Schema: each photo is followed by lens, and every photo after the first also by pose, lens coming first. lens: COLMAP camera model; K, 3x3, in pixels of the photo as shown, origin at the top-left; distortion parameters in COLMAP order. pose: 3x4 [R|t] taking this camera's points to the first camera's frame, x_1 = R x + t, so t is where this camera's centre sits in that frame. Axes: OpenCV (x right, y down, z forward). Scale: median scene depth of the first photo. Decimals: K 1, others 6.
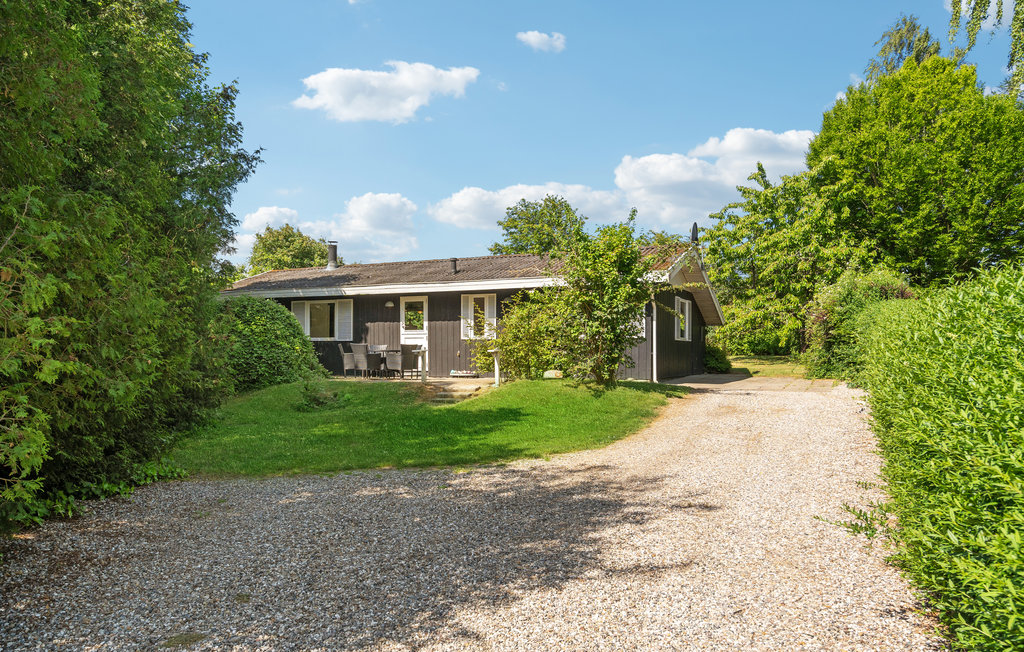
lens RADIAL K [[729.7, 0, 515.1], [0, 729.7, 364.3], [0, 0, 1]] dist [0.002486, 0.000416]
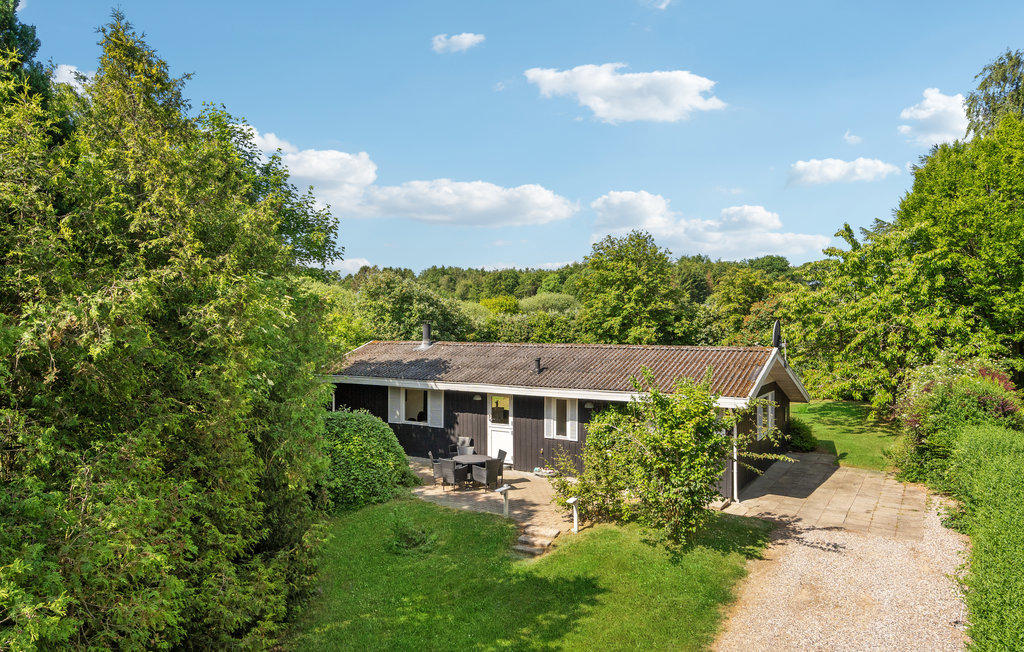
lens RADIAL K [[690.2, 0, 512.0], [0, 690.2, 326.0], [0, 0, 1]] dist [-0.000798, 0.000235]
pose [[0.991138, 0.000573, -0.132839, 0.010280], [-0.001959, 0.999945, -0.010306, -0.171806], [0.132825, 0.010475, 0.991084, 0.012940]]
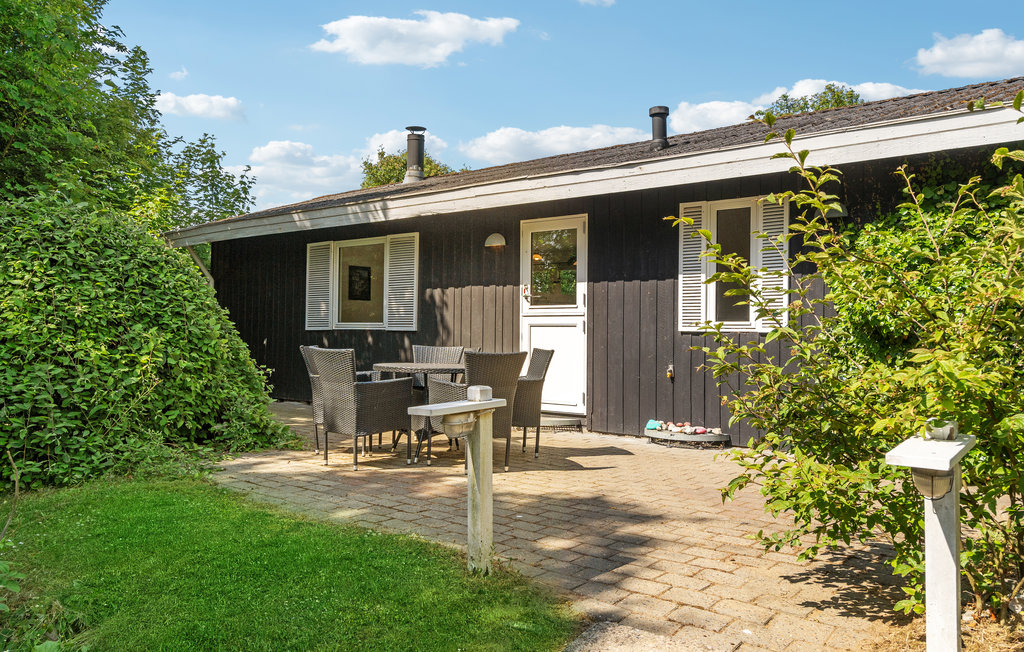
lens RADIAL K [[802.2, 0, 512.0], [0, 802.2, 326.0], [0, 0, 1]] dist [0.002533, 0.000647]
pose [[0.961928, 0.008048, -0.273184, -0.042728], [-0.015291, 0.999585, -0.024396, -0.024588], [0.272875, 0.027645, 0.961652, 0.570164]]
